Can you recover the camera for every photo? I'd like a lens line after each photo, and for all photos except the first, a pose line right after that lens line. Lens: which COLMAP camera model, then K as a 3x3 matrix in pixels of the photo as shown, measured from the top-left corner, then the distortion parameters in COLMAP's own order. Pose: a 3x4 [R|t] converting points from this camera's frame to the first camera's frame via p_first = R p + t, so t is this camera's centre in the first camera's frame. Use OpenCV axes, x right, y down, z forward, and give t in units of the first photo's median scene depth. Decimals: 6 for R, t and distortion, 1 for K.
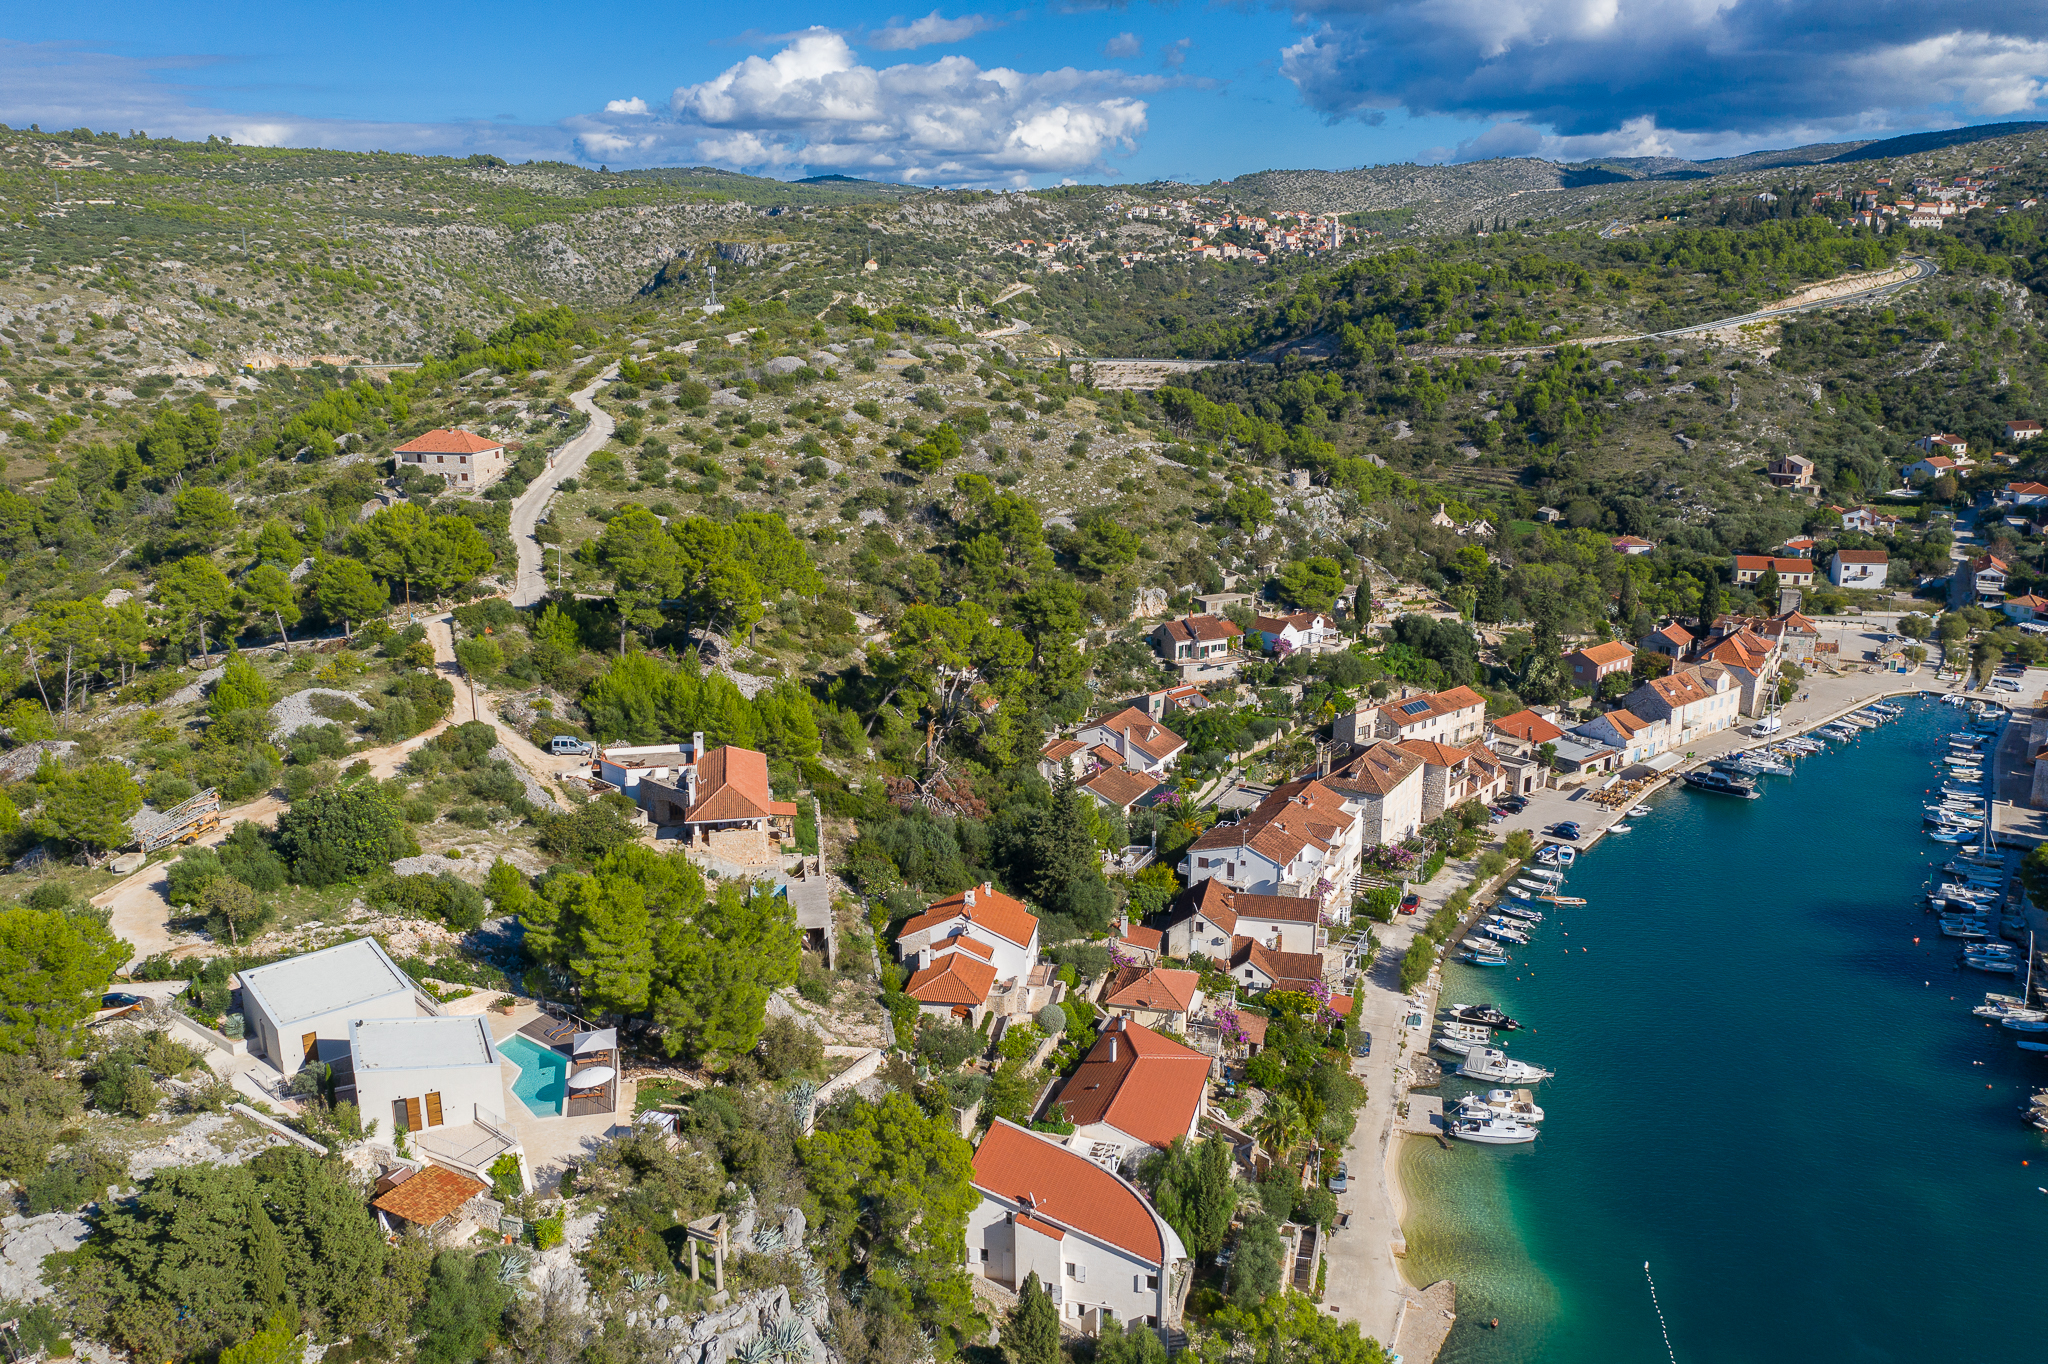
lens RADIAL K [[1617.2, 0, 1024.0], [0, 1617.2, 682.0], [0, 0, 1]] dist [-0.015892, 0.007554]
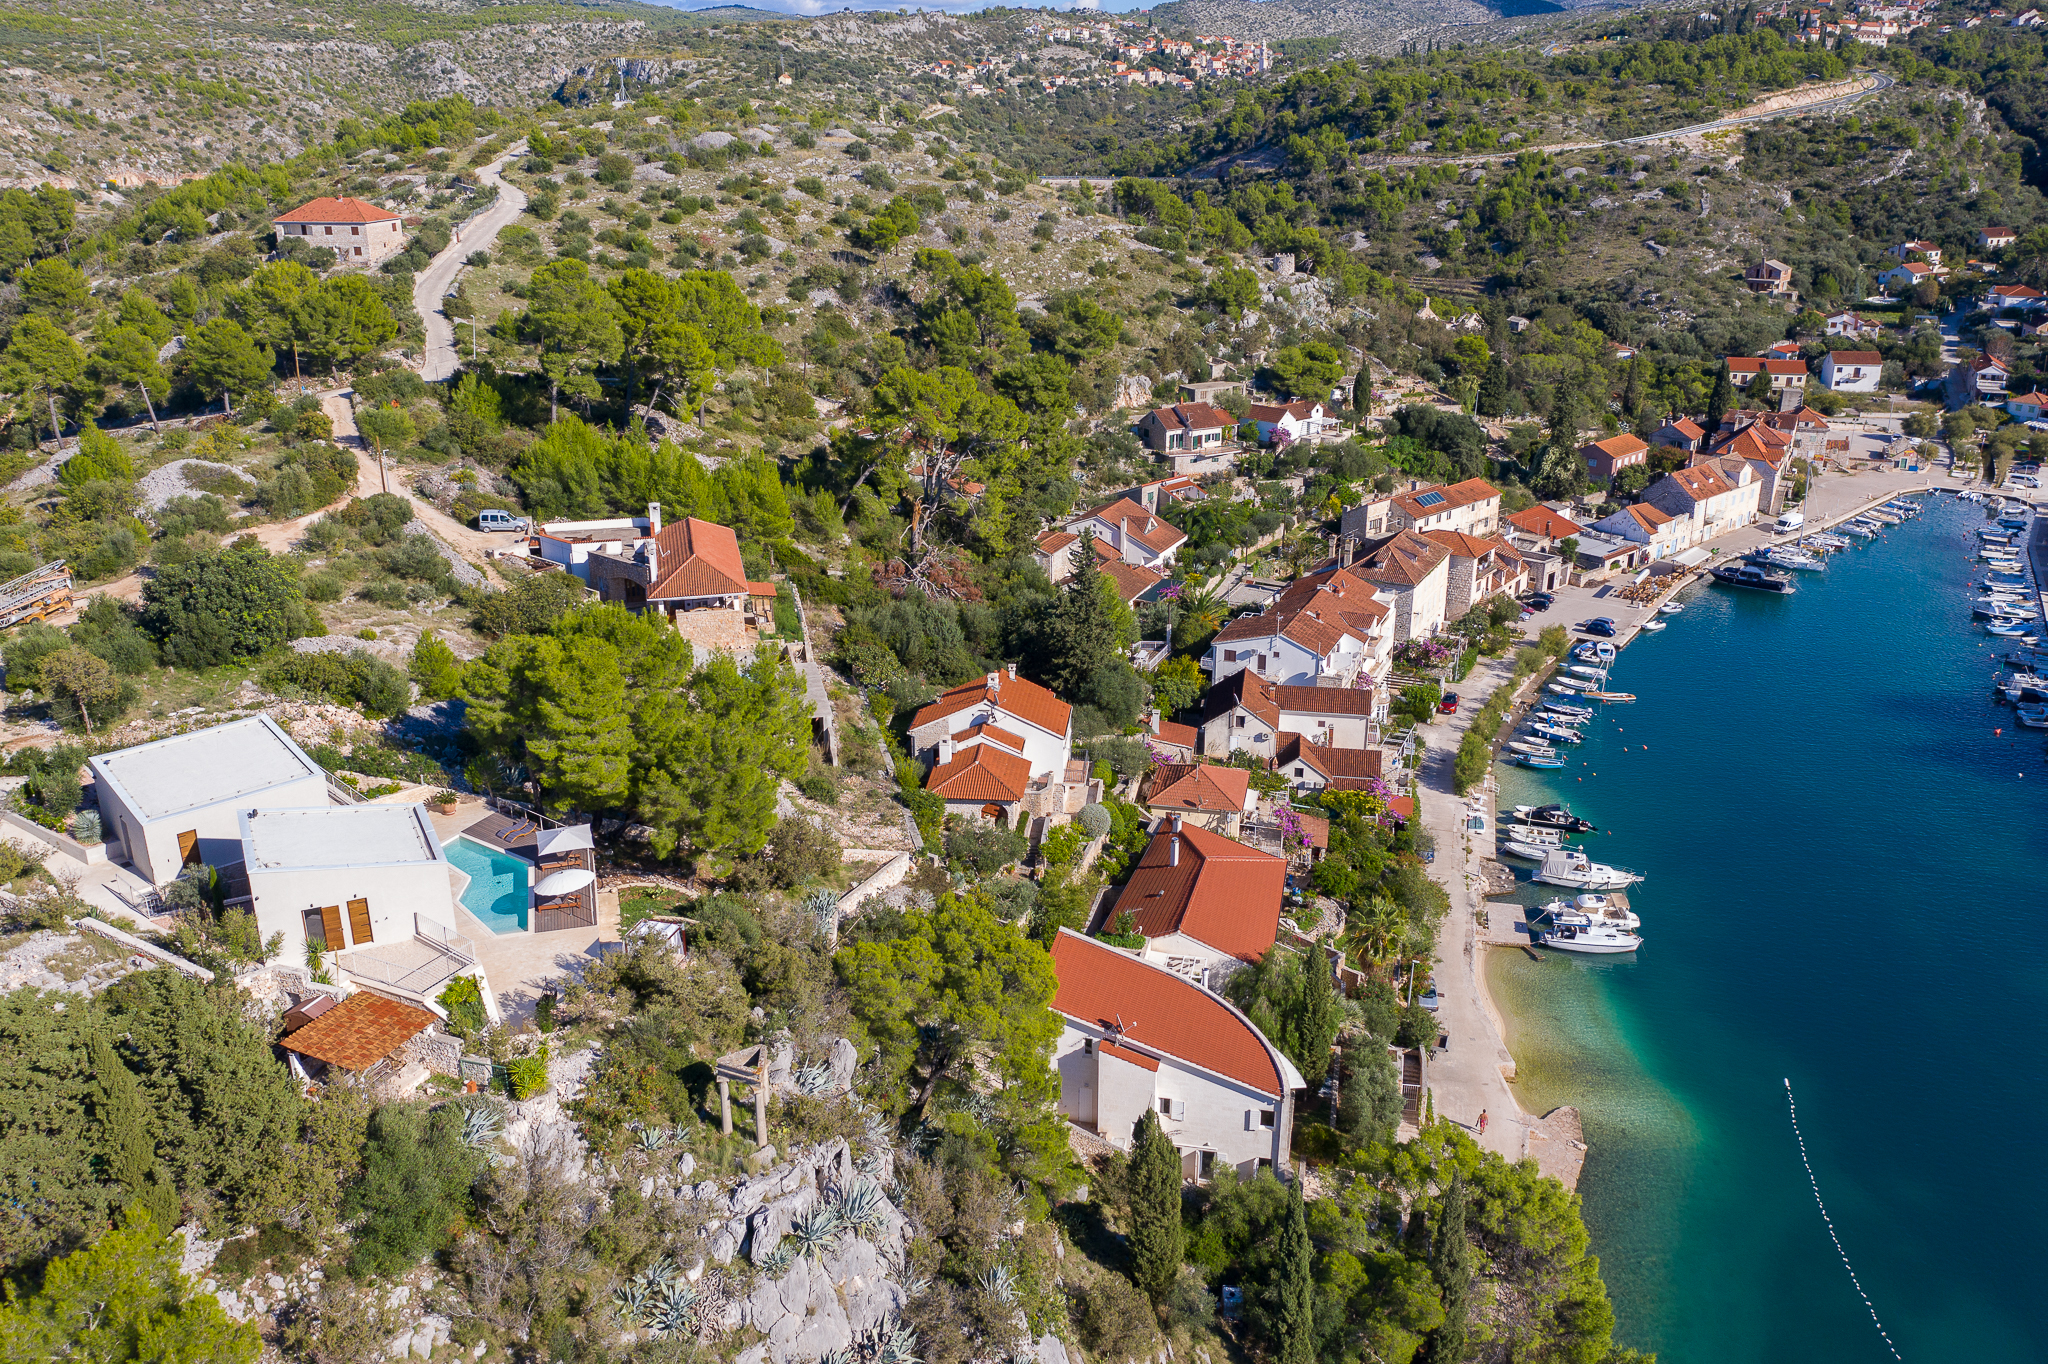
lens RADIAL K [[1617.2, 0, 1024.0], [0, 1617.2, 682.0], [0, 0, 1]] dist [-0.015892, 0.007554]
pose [[0.998562, -0.015501, 0.051316, -0.042192], [0.010818, 0.995855, 0.090309, 0.040072], [-0.052503, -0.089624, 0.994591, 0.110974]]
